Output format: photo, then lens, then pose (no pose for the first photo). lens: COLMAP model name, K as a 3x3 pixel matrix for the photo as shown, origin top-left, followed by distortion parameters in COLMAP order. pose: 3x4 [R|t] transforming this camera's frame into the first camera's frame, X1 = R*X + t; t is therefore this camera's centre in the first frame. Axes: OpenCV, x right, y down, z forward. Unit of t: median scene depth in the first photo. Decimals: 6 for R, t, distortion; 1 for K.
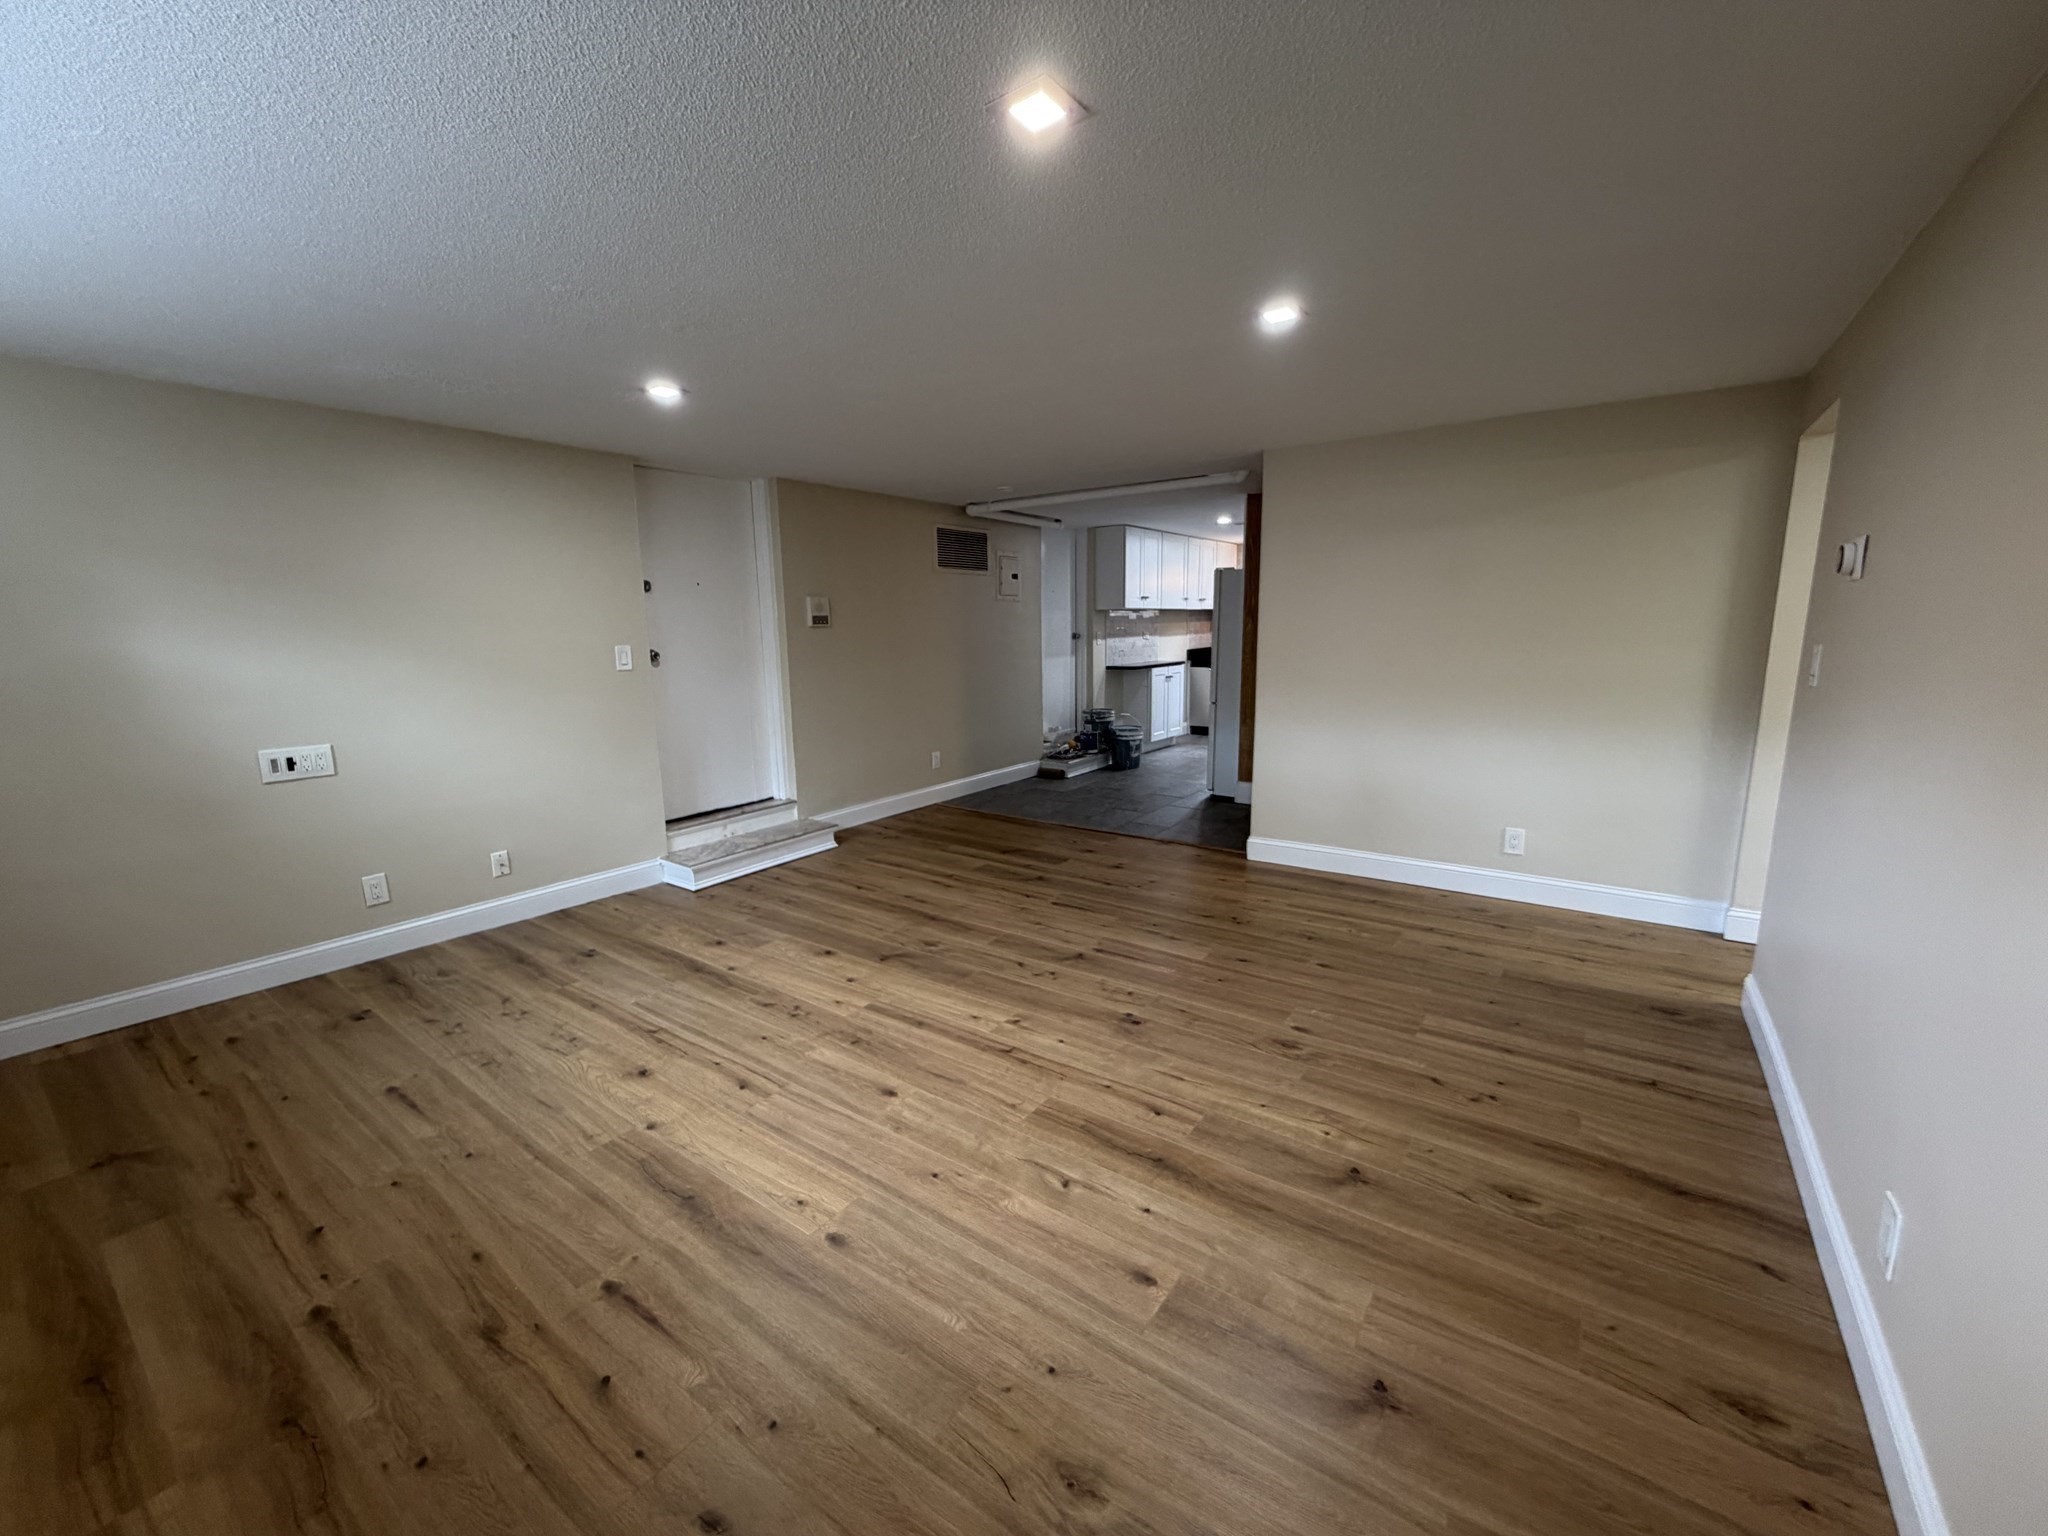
lens RADIAL K [[805.6, 0, 1026.3], [0, 805.6, 753.2], [0, 0, 1]] dist [0.000588, 0.000377]
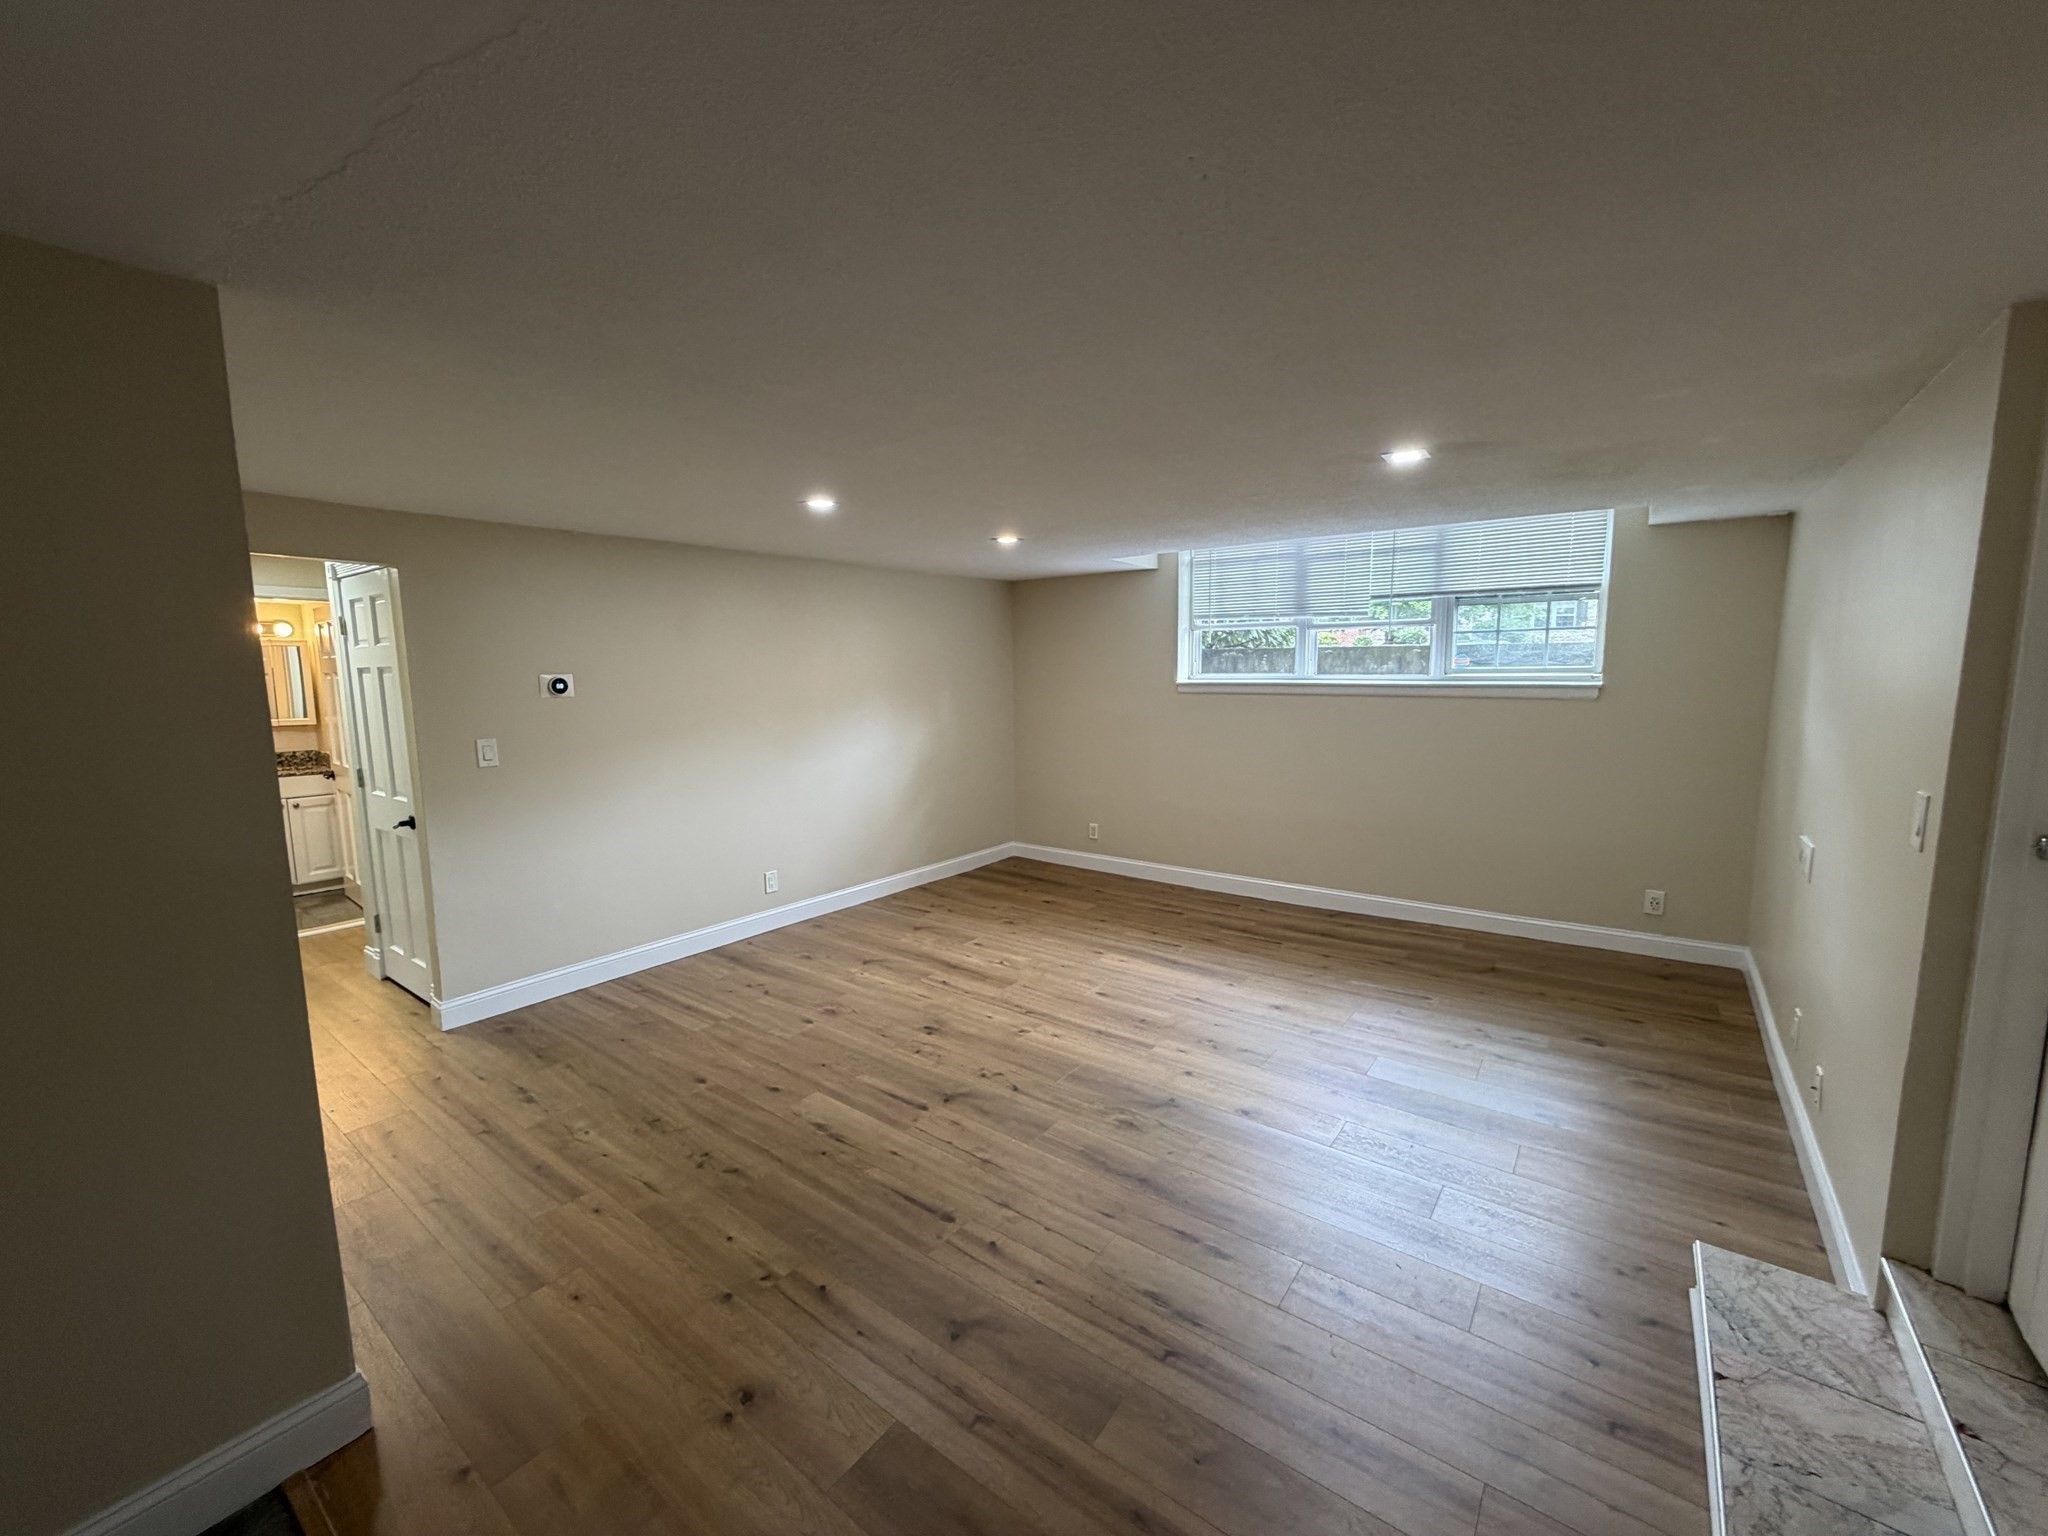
lens RADIAL K [[811.9, 0, 1017.8], [0, 811.9, 770.9], [0, 0, 1]] dist [-0.001283, -0.000062]
pose [[-0.999110, 0.020638, 0.036793, -0.062253], [0.030358, 0.957345, 0.287349, -0.424707], [-0.029293, 0.288210, -0.957119, 2.148891]]
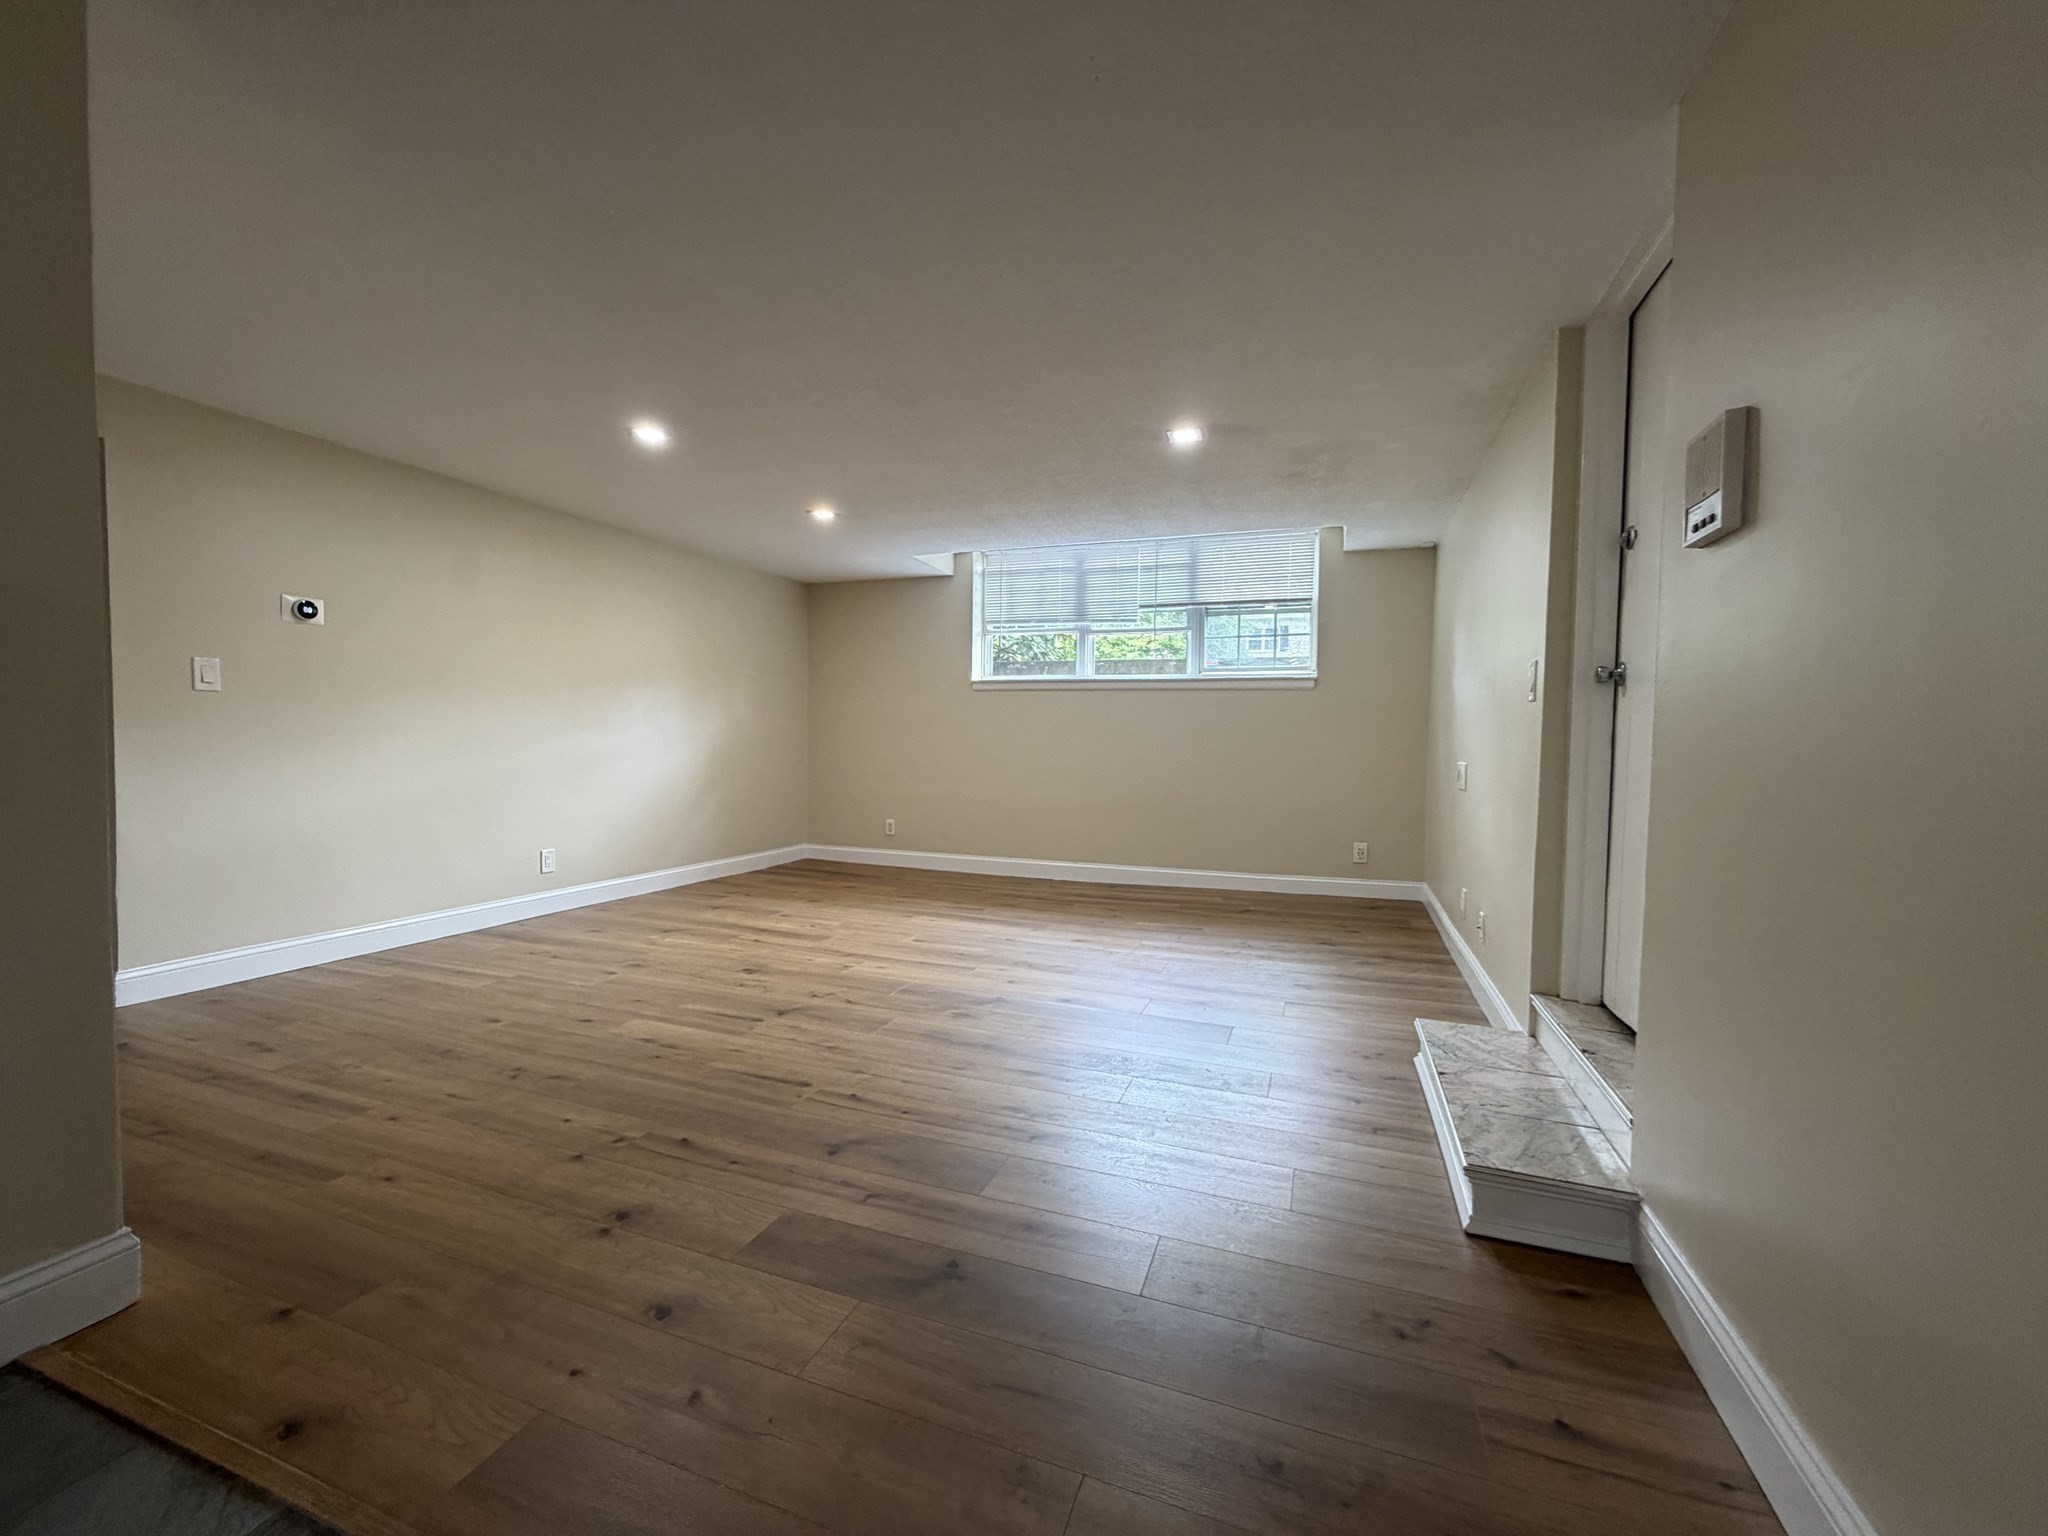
lens RADIAL K [[815.5, 0, 1015.0], [0, 815.5, 773.4], [0, 0, 1]] dist [-0.000097, -0.000172]
pose [[-0.967997, 0.009171, -0.250794, 0.050239], [-0.043219, 0.978310, 0.202587, -0.239132], [0.247213, 0.206943, -0.946605, 2.278584]]
